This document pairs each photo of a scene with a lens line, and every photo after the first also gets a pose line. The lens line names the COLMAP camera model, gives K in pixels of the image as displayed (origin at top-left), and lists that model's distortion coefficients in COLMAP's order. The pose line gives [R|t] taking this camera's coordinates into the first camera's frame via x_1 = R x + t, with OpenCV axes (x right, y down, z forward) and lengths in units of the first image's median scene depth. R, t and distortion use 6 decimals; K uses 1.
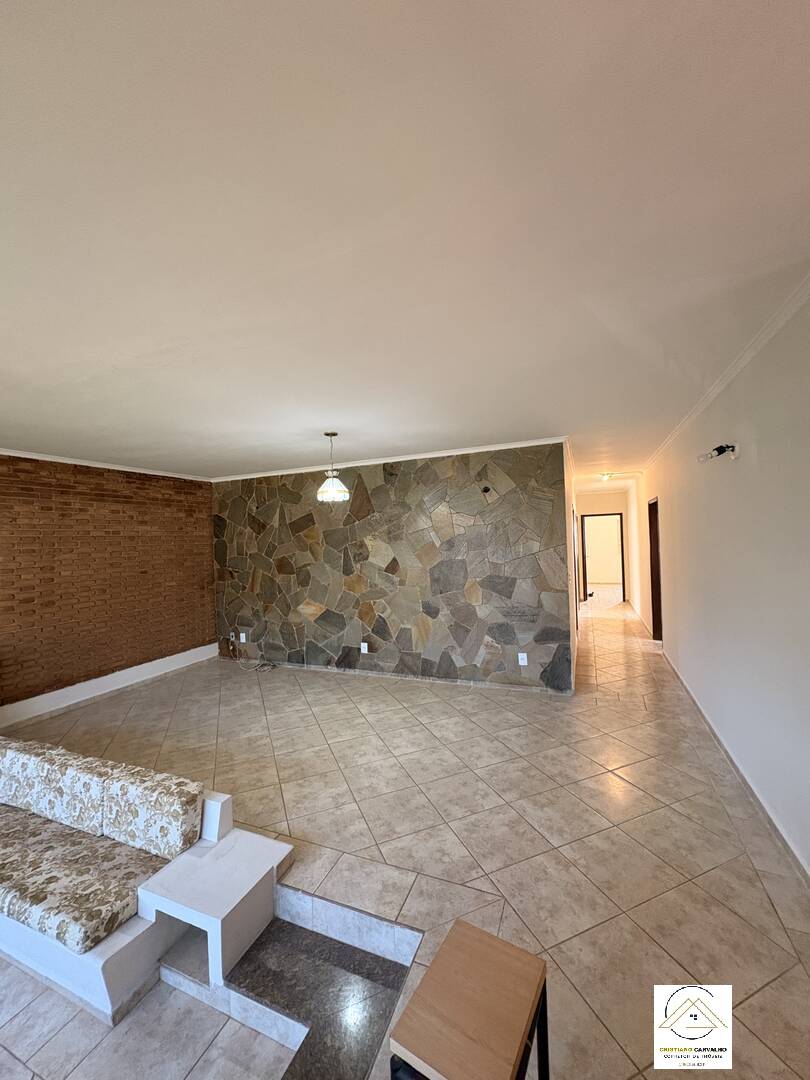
lens RADIAL K [[429.2, 0, 405.7], [0, 429.2, 539.8], [0, 0, 1]] dist [0.000228, 0.000260]
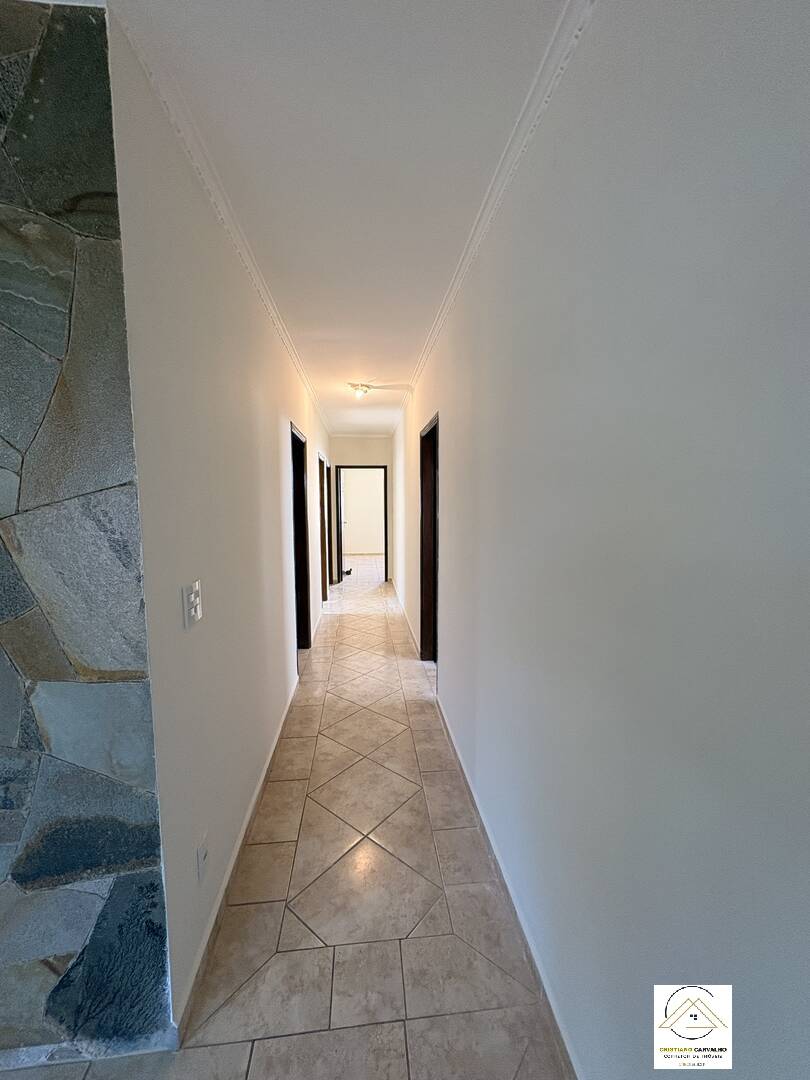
lens RADIAL K [[429.2, 0, 405.7], [0, 429.2, 539.8], [0, 0, 1]] dist [0.000228, 0.000260]
pose [[0.878110, -0.014678, 0.478234, 0.380993], [-0.026439, 0.996514, 0.079131, 0.017797], [-0.477728, -0.082130, 0.874660, 0.696606]]
